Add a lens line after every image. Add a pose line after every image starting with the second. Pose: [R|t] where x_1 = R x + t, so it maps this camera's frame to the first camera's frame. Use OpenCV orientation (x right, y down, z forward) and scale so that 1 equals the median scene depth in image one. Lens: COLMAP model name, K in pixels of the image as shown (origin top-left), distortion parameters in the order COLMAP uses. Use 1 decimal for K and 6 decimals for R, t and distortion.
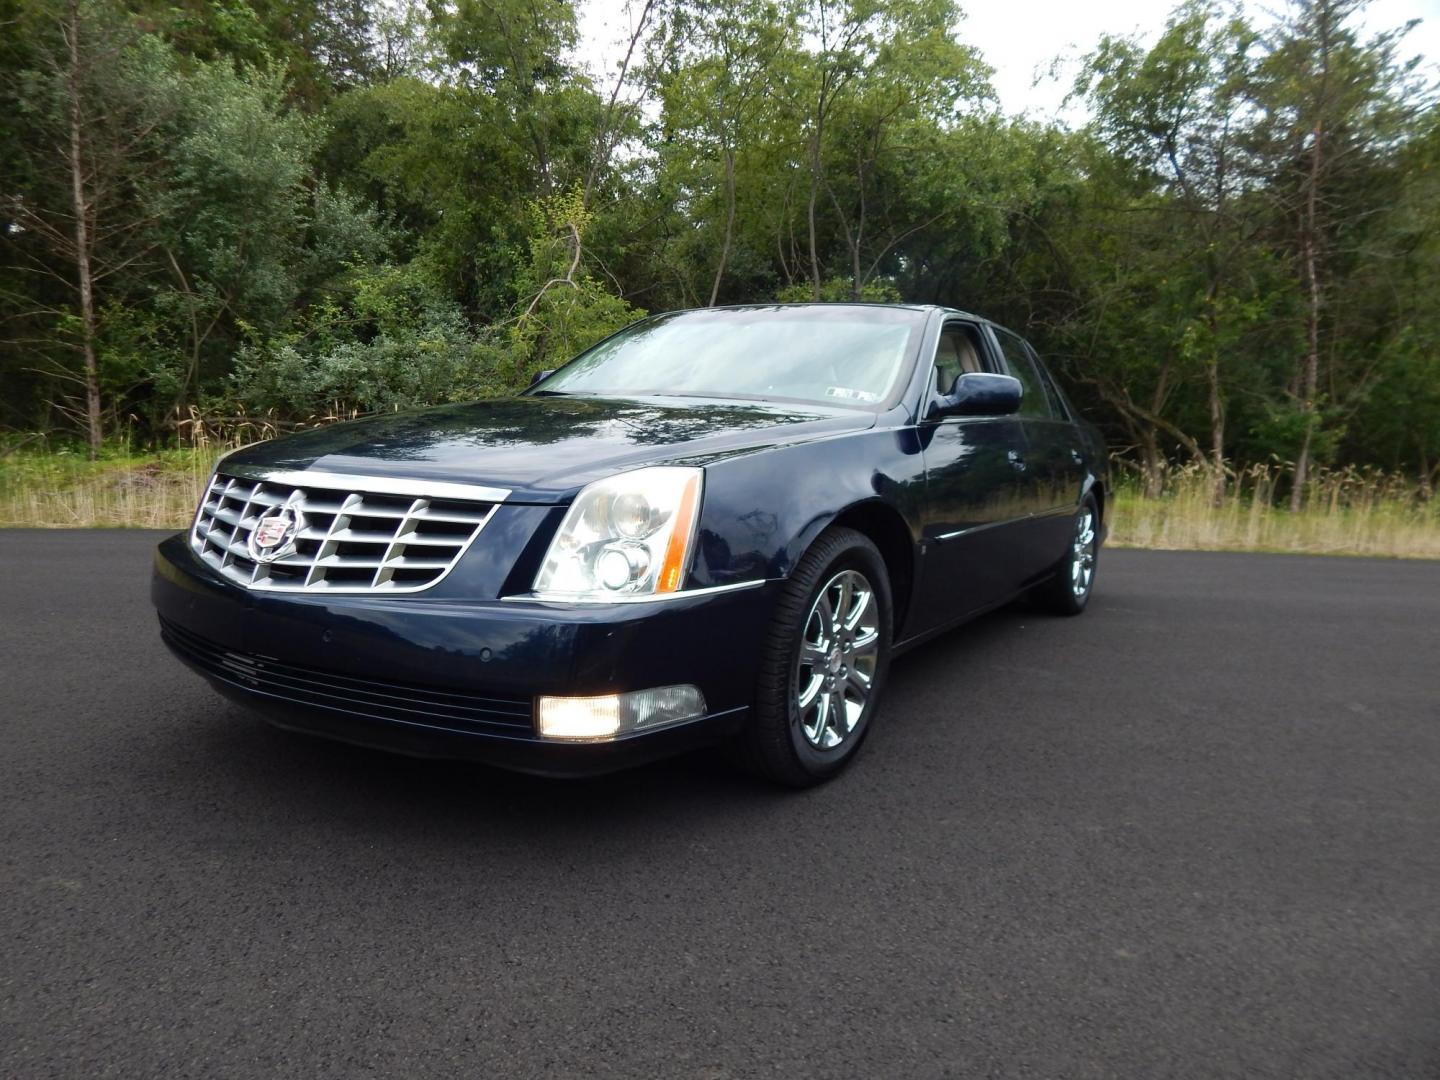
lens RADIAL K [[969.5, 0, 714.2], [0, 969.5, 542.8], [0, 0, 1]] dist [-0.002639, -0.000013]
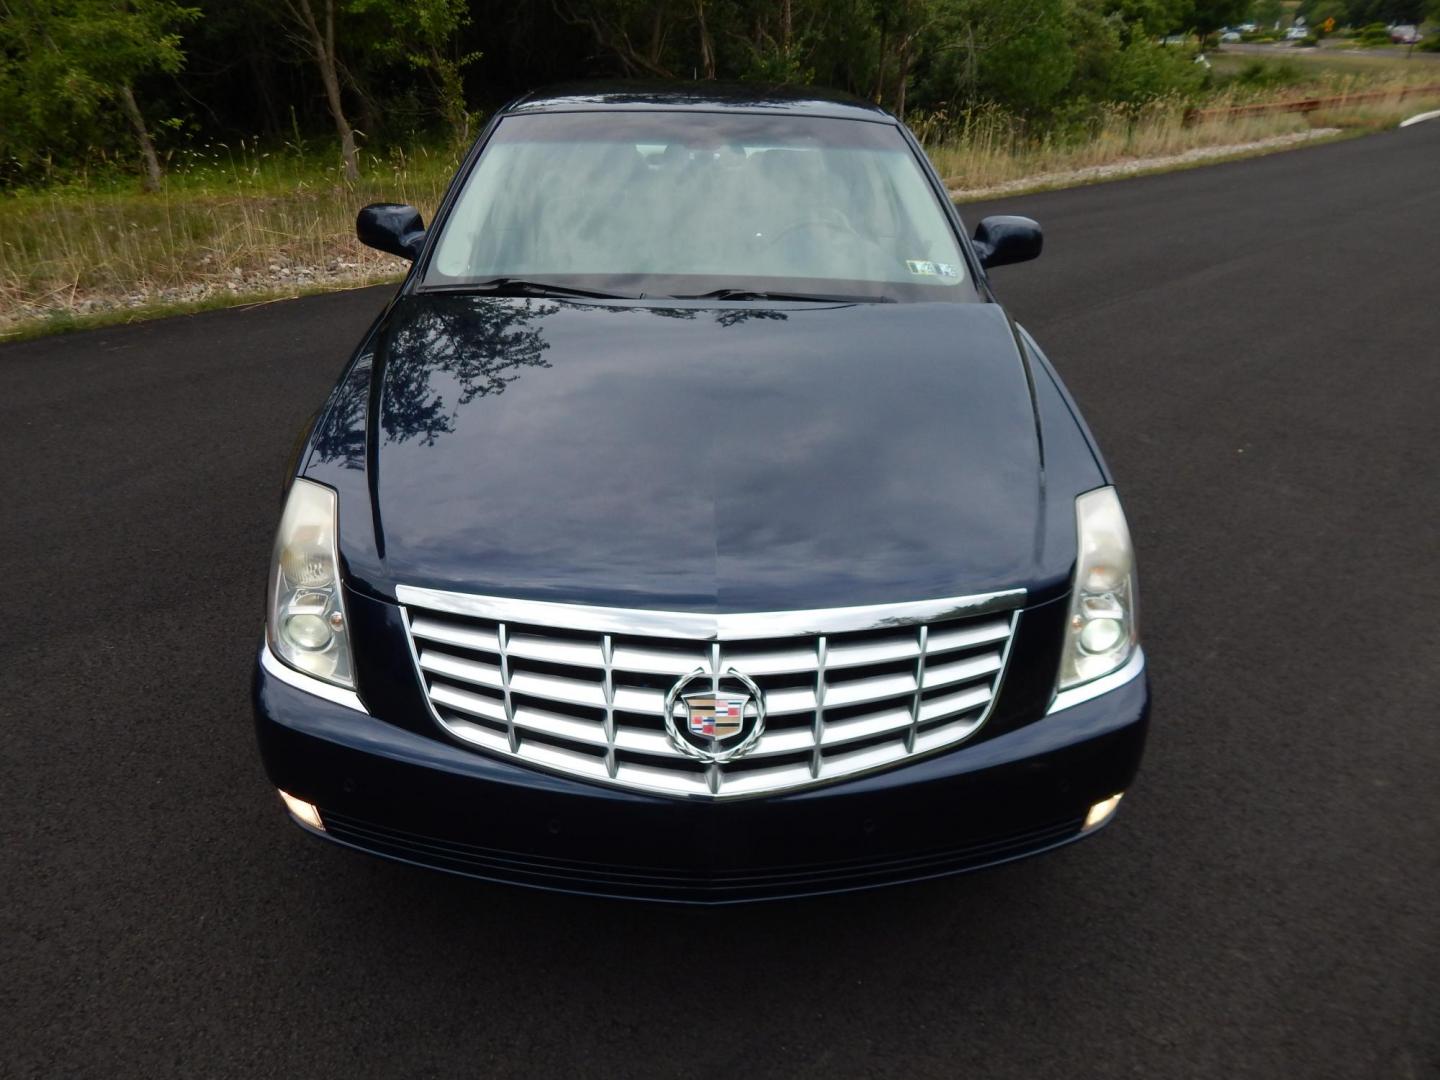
lens RADIAL K [[969.5, 0, 714.9], [0, 969.5, 558.2], [0, 0, 1]] dist [-0.002639, -0.000013]
pose [[0.827237, -0.284016, 0.484782, -0.683353], [0.083251, 0.915263, 0.394160, -0.352341], [-0.555651, -0.285705, 0.780785, 0.428400]]
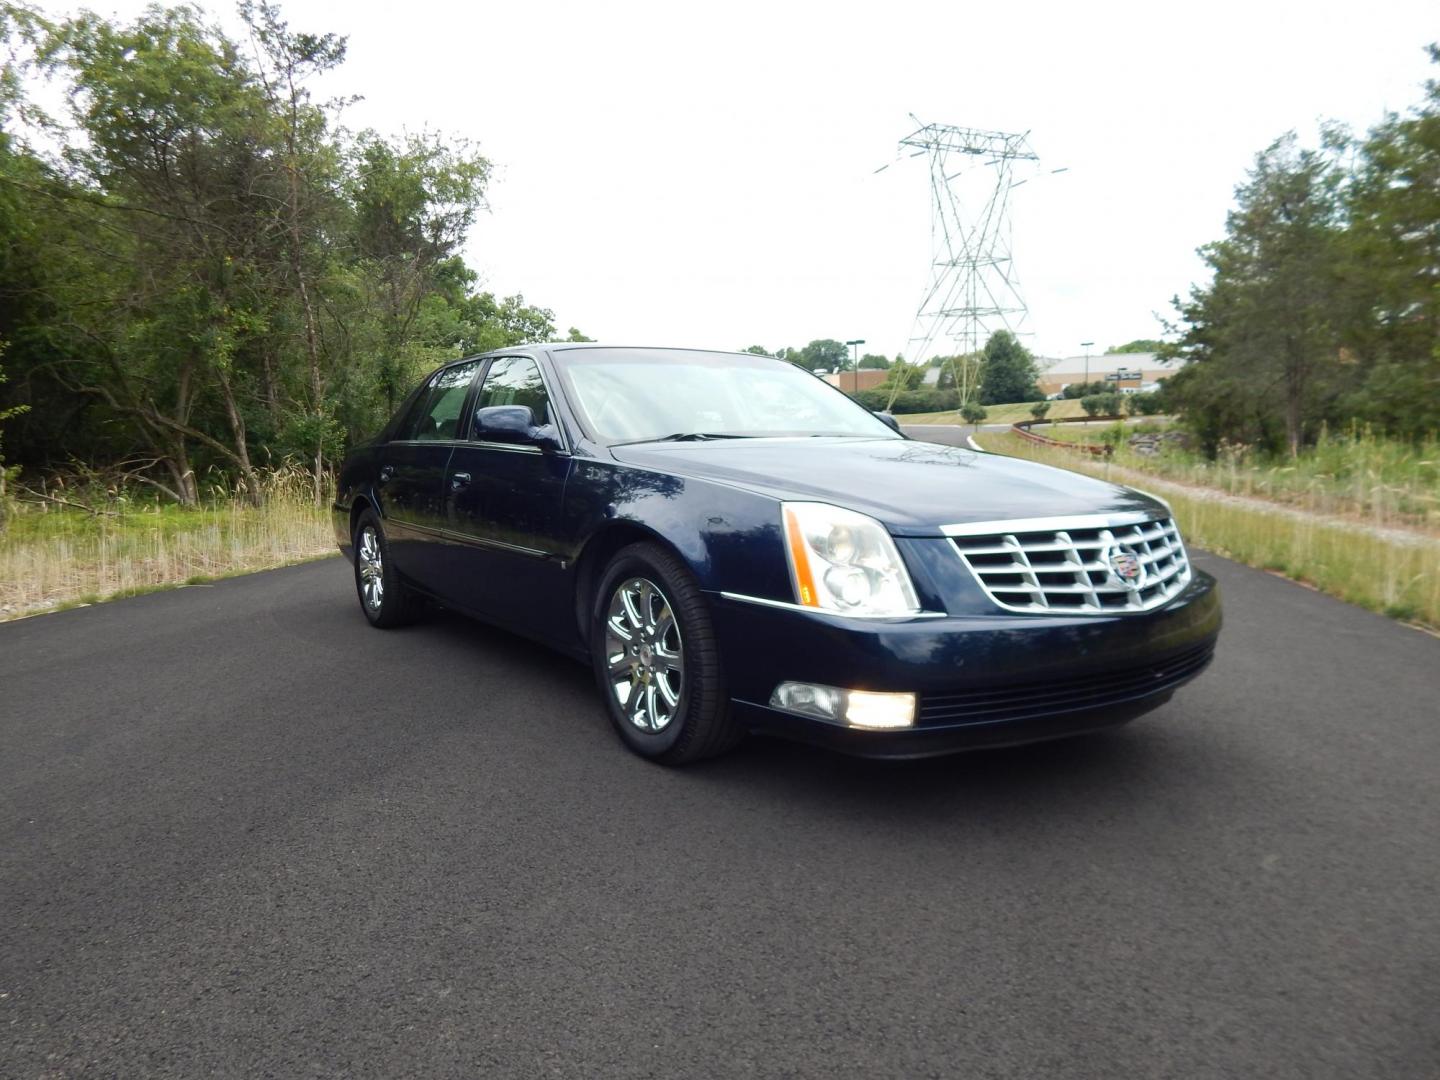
lens RADIAL K [[969.5, 0, 711.5], [0, 969.5, 532.9], [0, 0, 1]] dist [-0.002639, -0.000013]
pose [[0.385077, -0.132622, 0.913306, -1.565675], [0.140470, 0.986513, 0.084026, -0.202173], [-0.912132, 0.095936, 0.398513, 0.882248]]
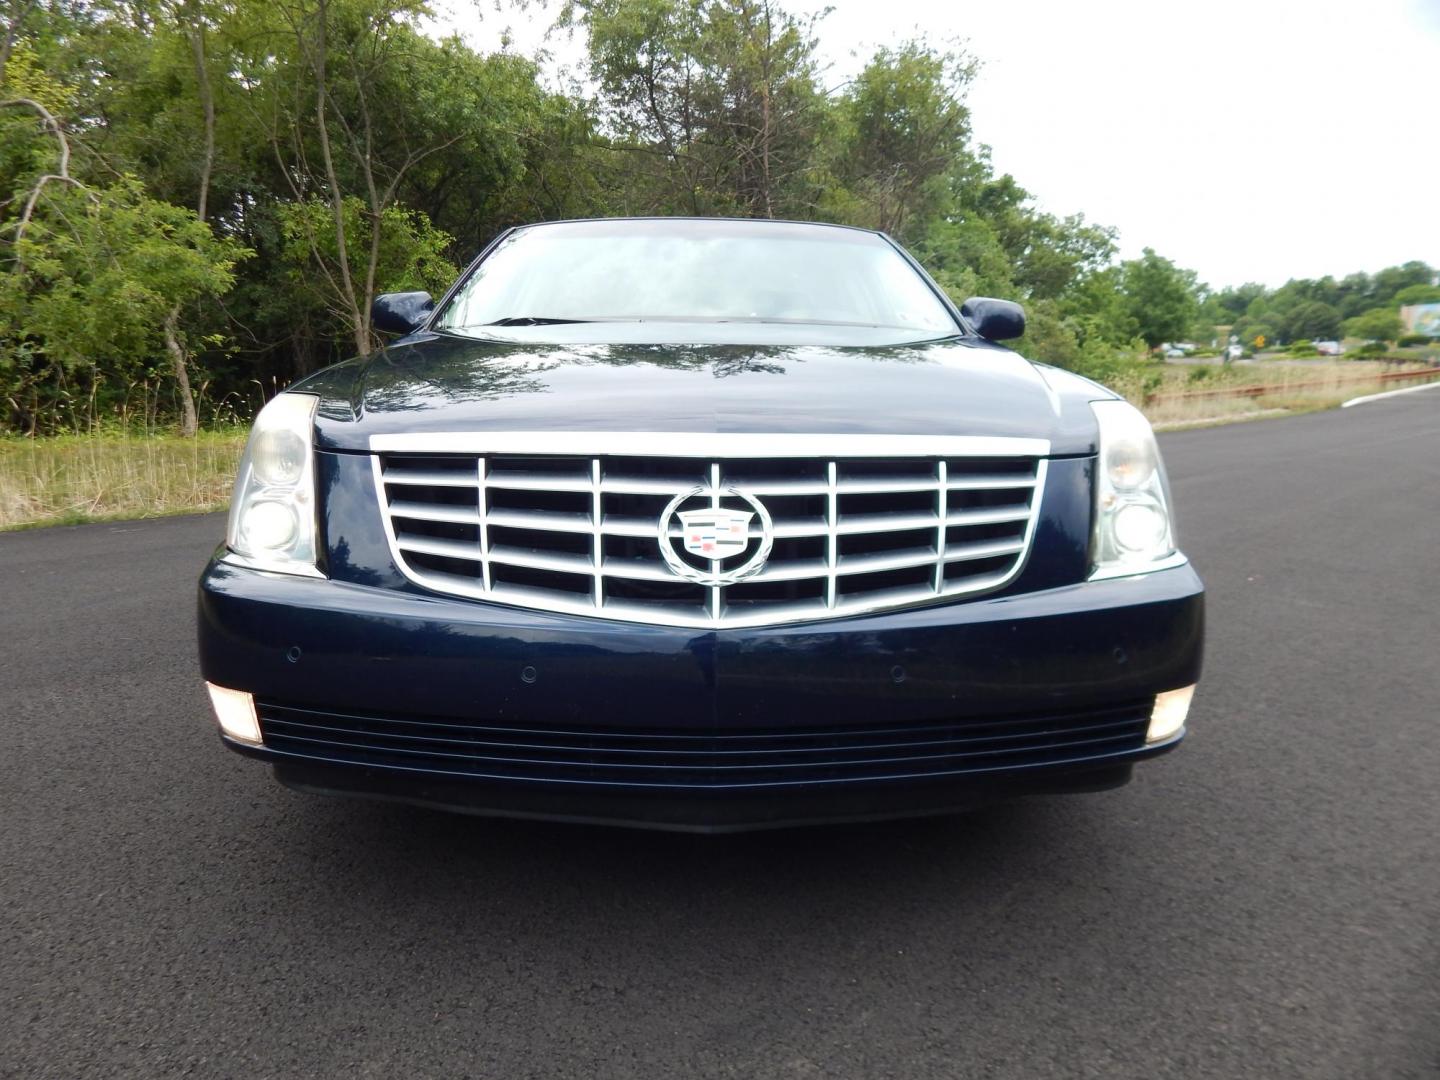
lens RADIAL K [[969.5, 0, 718.0], [0, 969.5, 538.7], [0, 0, 1]] dist [-0.002639, -0.000013]
pose [[0.824282, -0.128827, 0.551328, -0.715878], [0.096087, 0.991474, 0.088016, -0.057365], [-0.557966, -0.019575, 0.829633, 0.424303]]
